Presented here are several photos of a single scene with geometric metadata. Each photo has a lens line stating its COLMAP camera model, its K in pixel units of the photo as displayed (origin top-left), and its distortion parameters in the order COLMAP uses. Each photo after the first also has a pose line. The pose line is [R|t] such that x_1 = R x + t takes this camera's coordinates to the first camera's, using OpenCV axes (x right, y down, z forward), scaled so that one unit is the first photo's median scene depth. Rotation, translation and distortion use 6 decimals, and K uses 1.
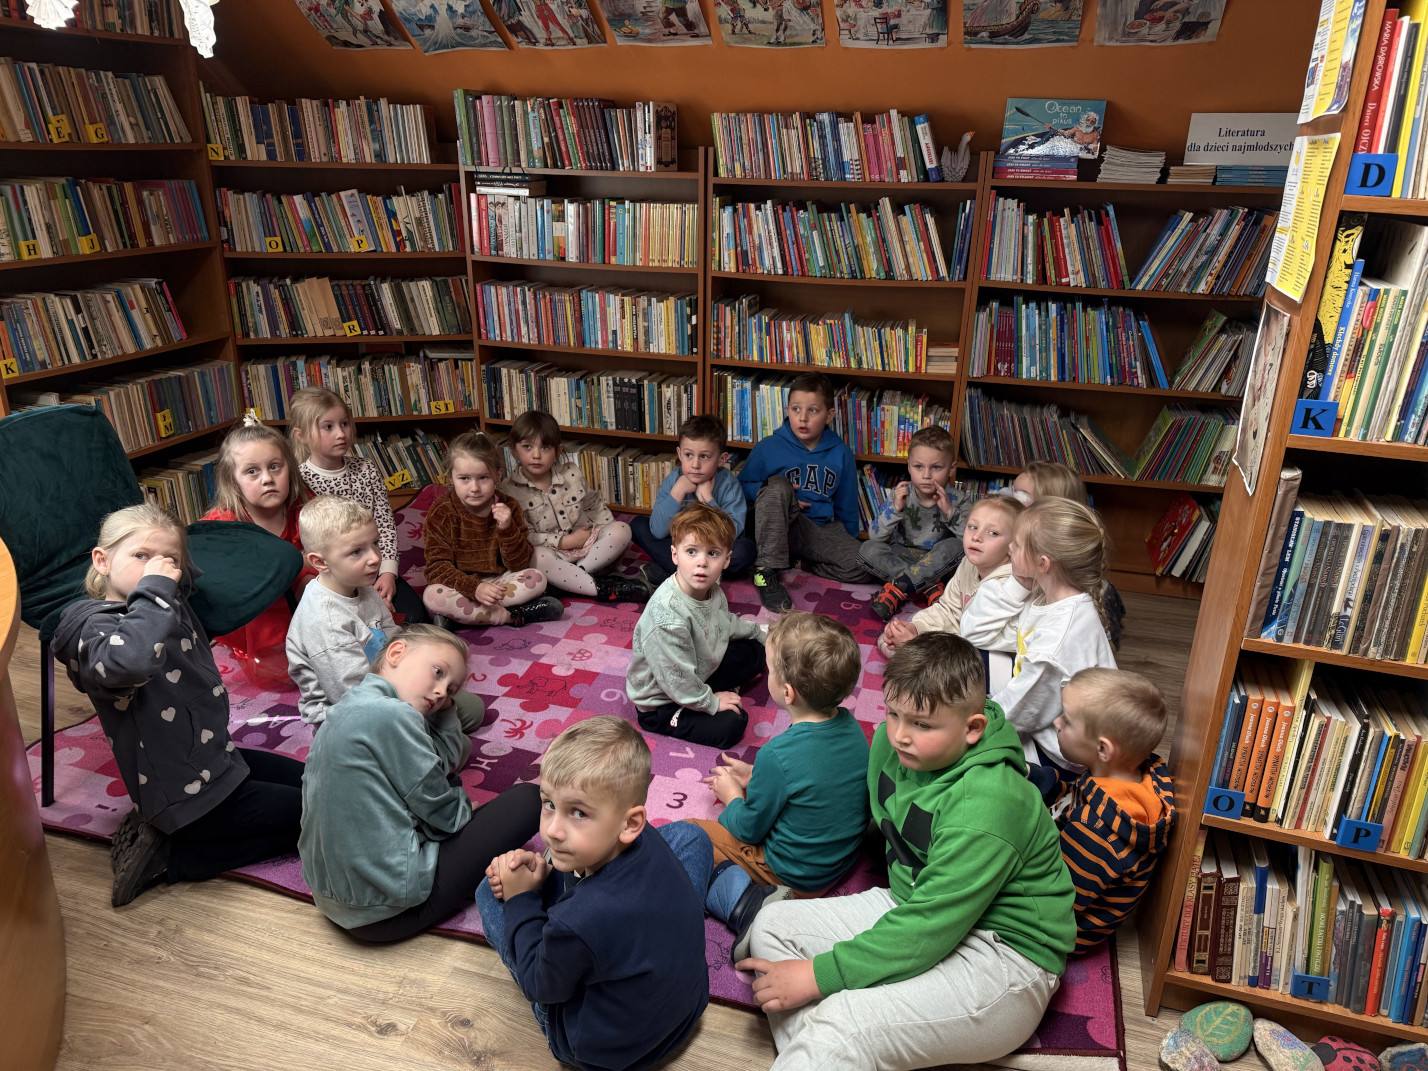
lens RADIAL K [[1028.8, 0, 737.0], [0, 1028.8, 551.1], [0, 0, 1]] dist [0.076759, -0.085542]
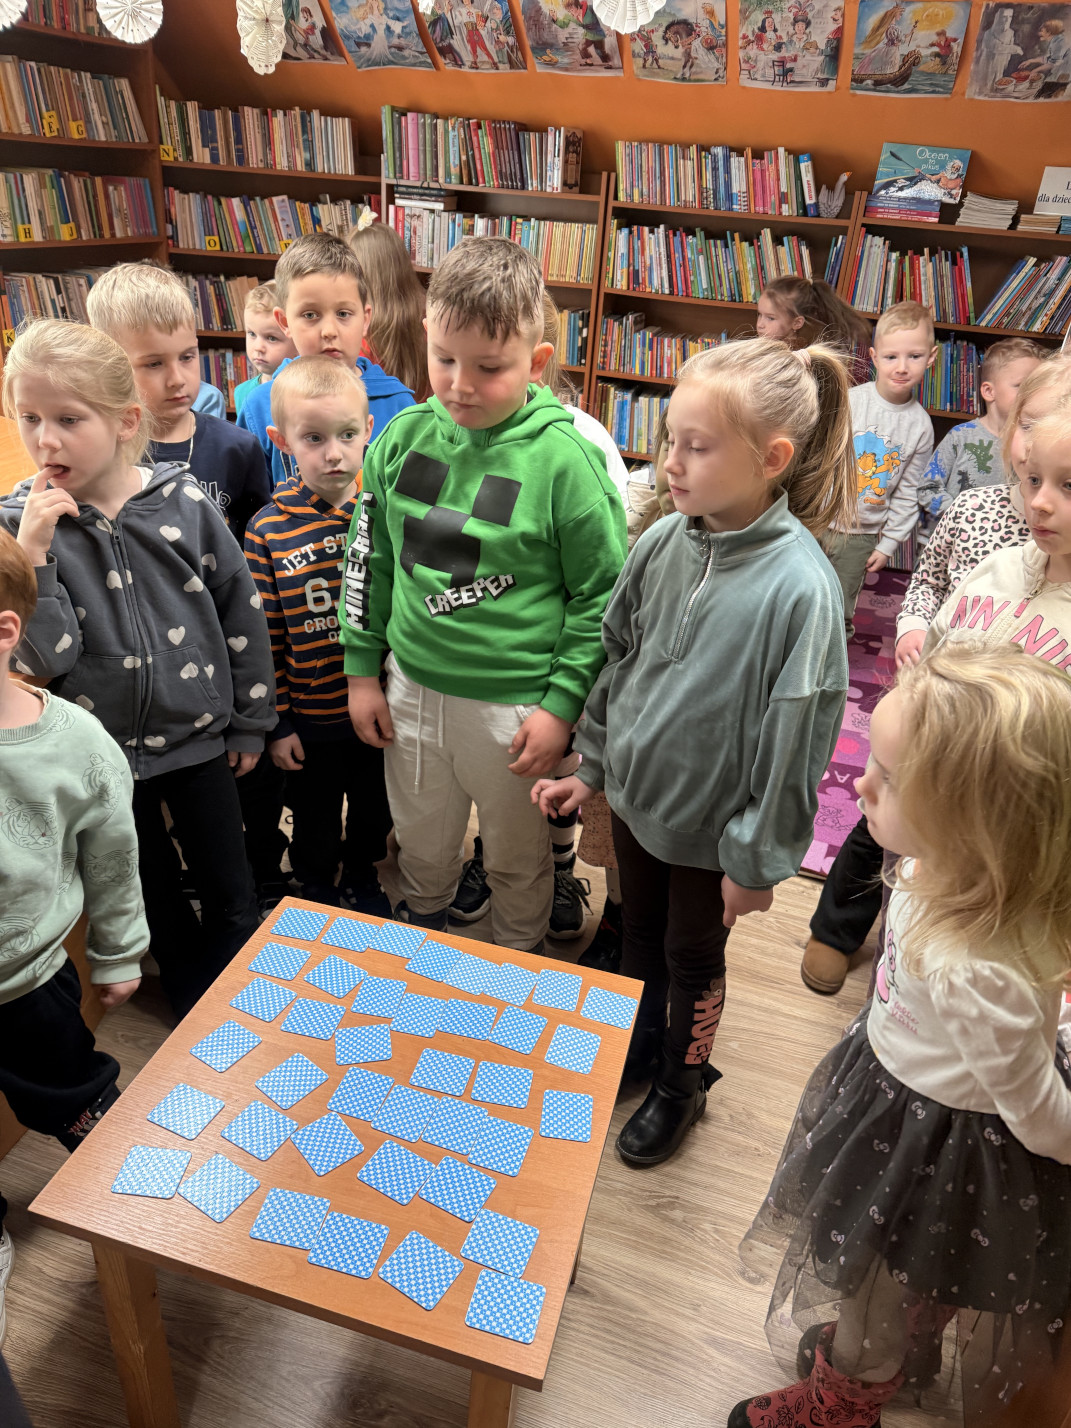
lens RADIAL K [[1028.8, 0, 535.6], [0, 1028.8, 717.0], [0, 0, 1]] dist [0.076759, -0.085542]
pose [[0.998274, 0.058704, -0.001685, -0.071955], [-0.058160, 0.992199, 0.110265, 0.072471], [0.008144, -0.109976, 0.993901, -0.179409]]
